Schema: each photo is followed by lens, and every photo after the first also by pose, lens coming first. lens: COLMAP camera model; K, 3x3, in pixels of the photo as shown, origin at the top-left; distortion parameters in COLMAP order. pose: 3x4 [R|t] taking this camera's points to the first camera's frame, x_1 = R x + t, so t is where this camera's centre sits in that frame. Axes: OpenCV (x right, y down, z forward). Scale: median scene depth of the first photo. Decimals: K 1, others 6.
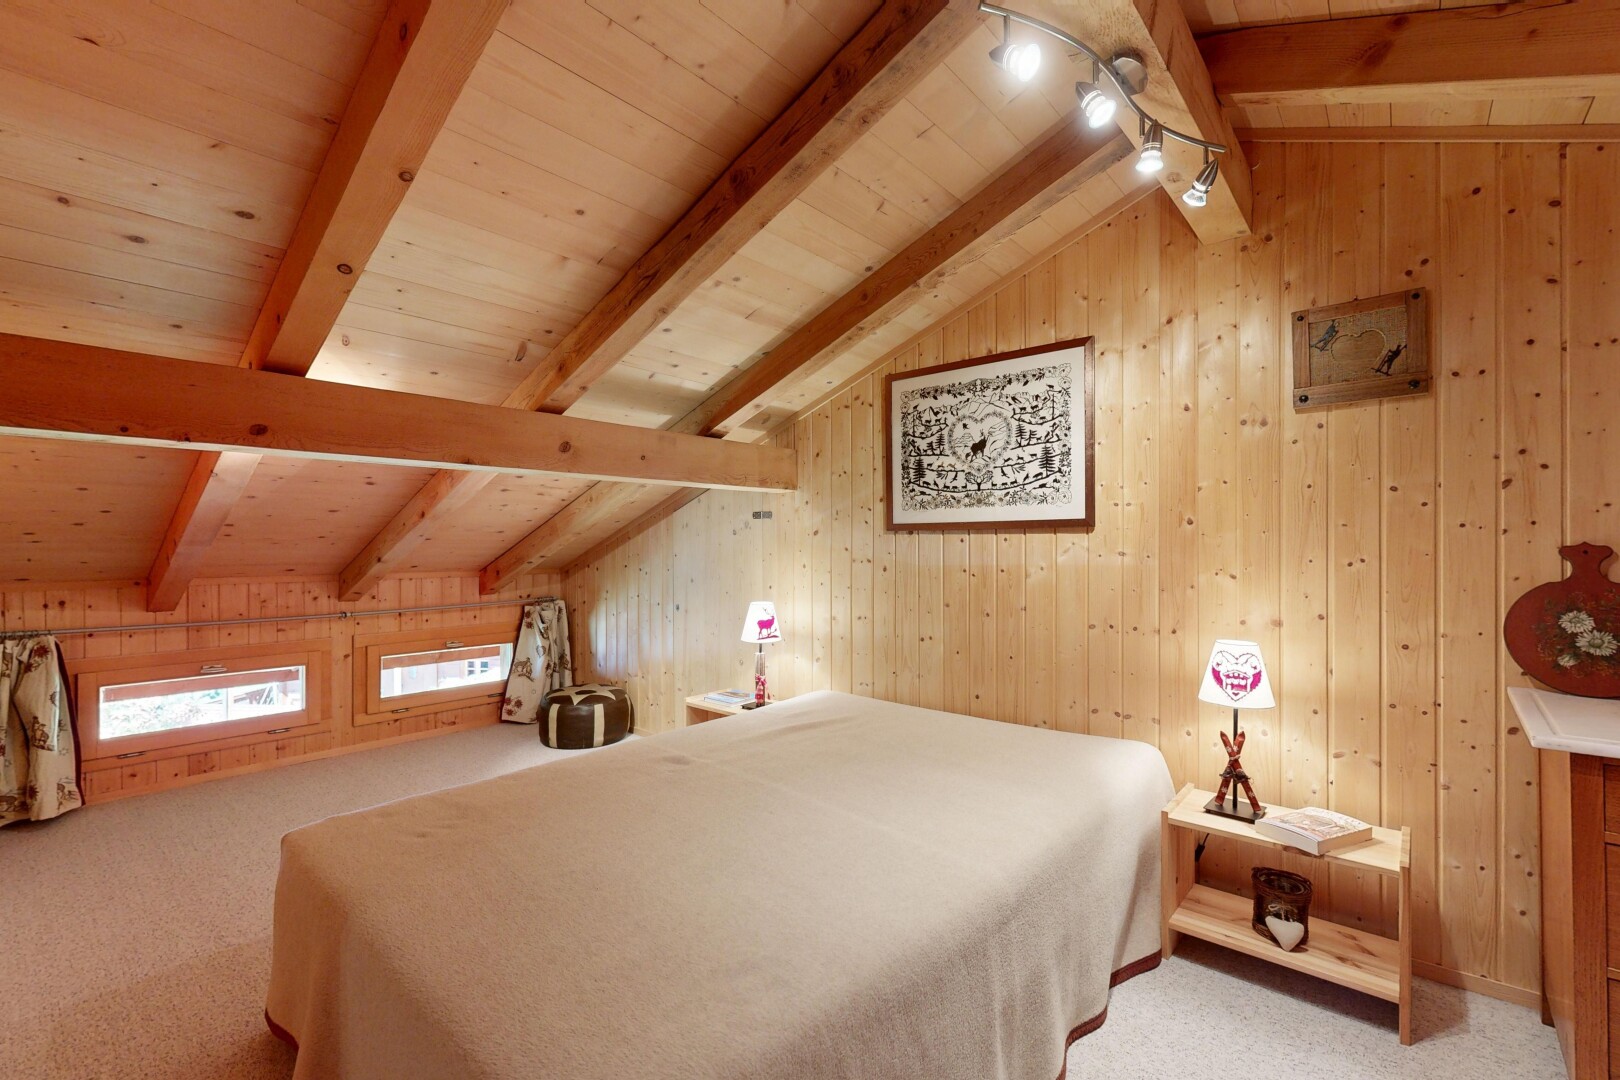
lens RADIAL K [[703.1, 0, 811.4], [0, 703.1, 541.7], [0, 0, 1]] dist [-0.000703, 0.000160]
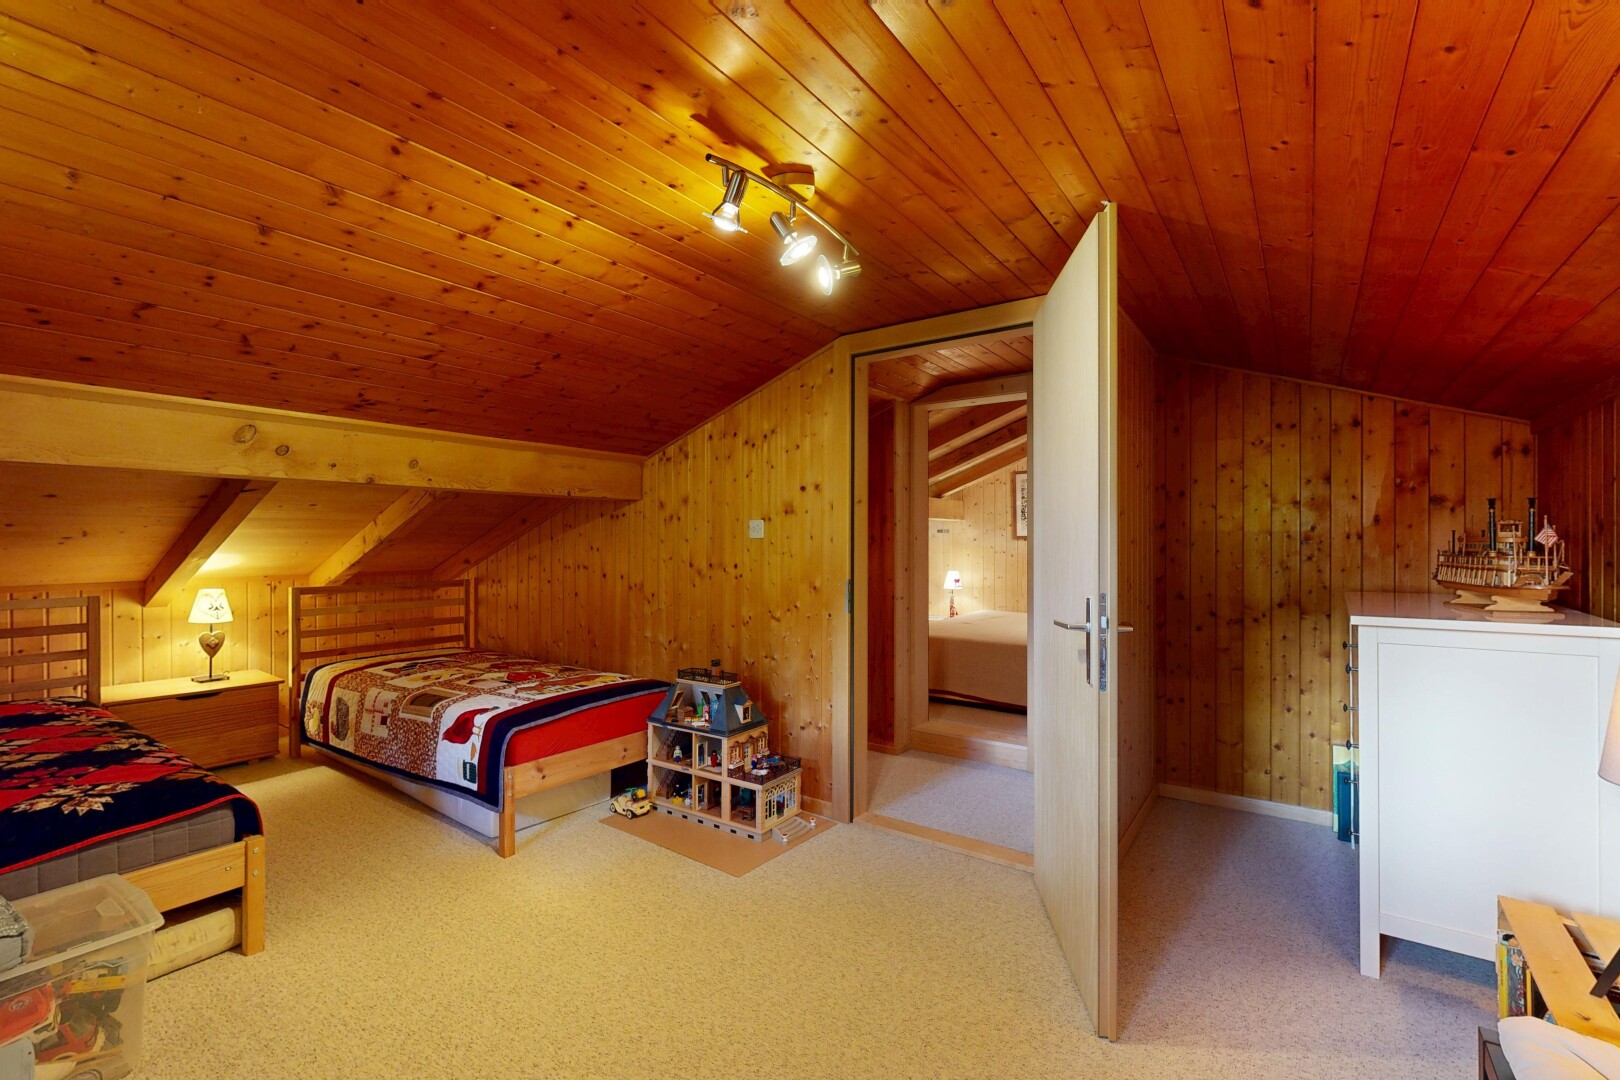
lens RADIAL K [[703.1, 0, 809.9], [0, 703.1, 543.9], [0, 0, 1]] dist [-0.000703, 0.000160]
pose [[0.992410, -0.004879, 0.122875, -0.799065], [0.003759, 0.999949, 0.009342, -0.022123], [-0.122914, -0.008809, 0.992378, -1.151121]]
